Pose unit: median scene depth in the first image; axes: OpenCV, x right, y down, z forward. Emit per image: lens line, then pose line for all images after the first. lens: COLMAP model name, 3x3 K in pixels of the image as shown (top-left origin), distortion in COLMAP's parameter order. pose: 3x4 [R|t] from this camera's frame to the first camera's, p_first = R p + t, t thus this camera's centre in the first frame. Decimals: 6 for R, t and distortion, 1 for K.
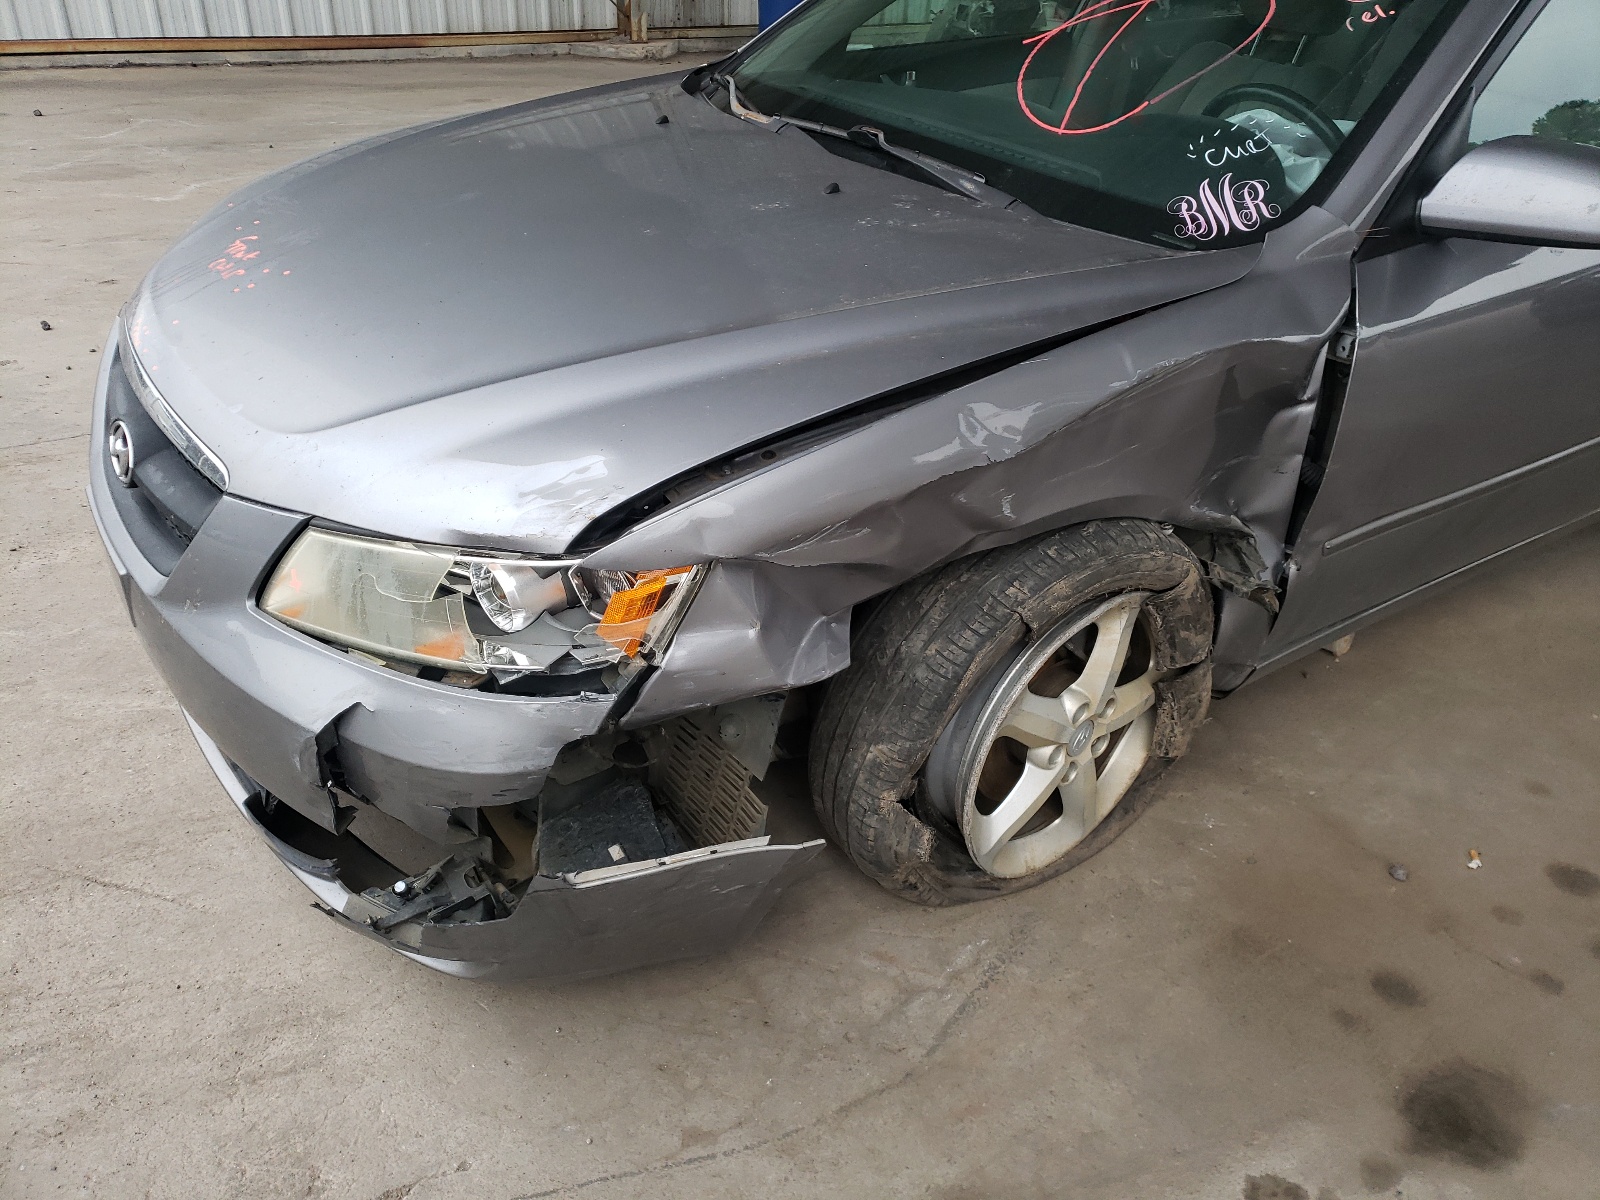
lens RADIAL K [[1282.7, 0, 796.1], [0, 1282.7, 650.4], [0, 0, 1]] dist [0.060012, -0.059880]
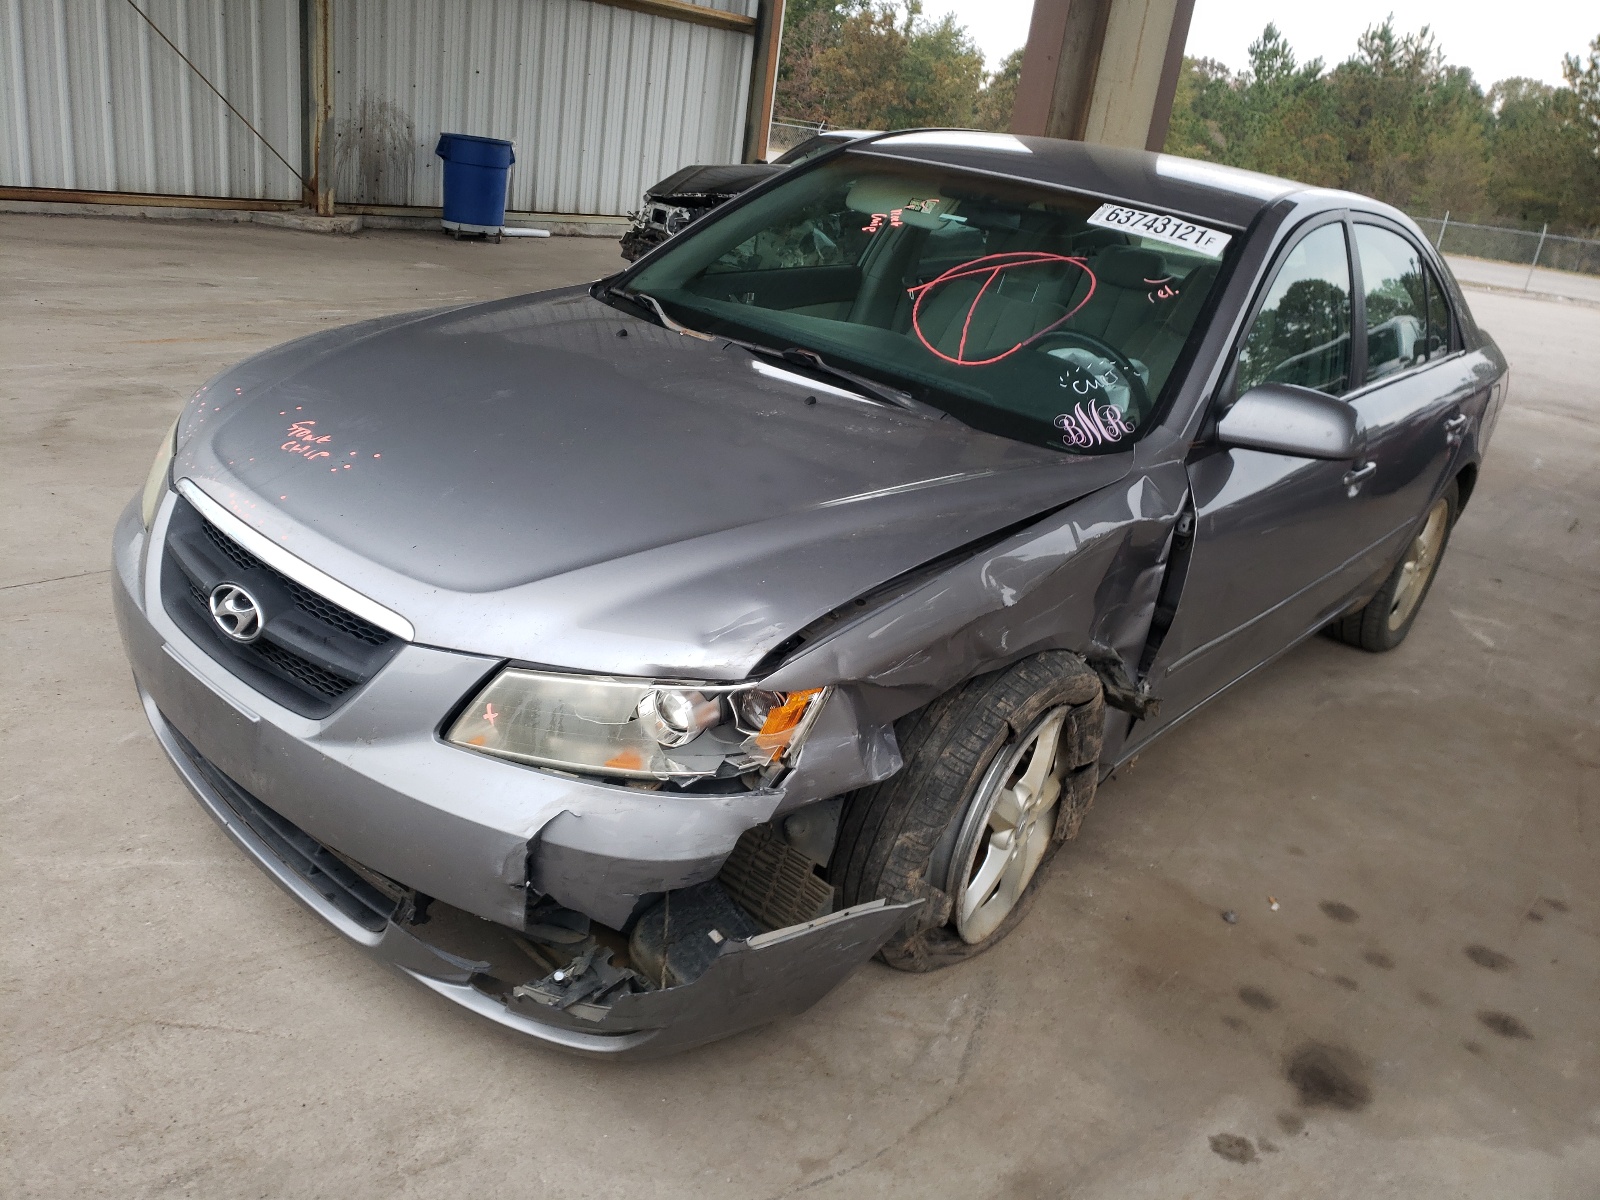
lens RADIAL K [[1295.5, 0, 832.3], [0, 1295.5, 652.1], [0, 0, 1]] dist [0.033032, 0.000481]
pose [[0.953211, -0.023915, 0.301358, -0.367495], [0.061162, 0.991507, -0.114774, 0.038672], [-0.296054, 0.127835, 0.946578, -0.191106]]
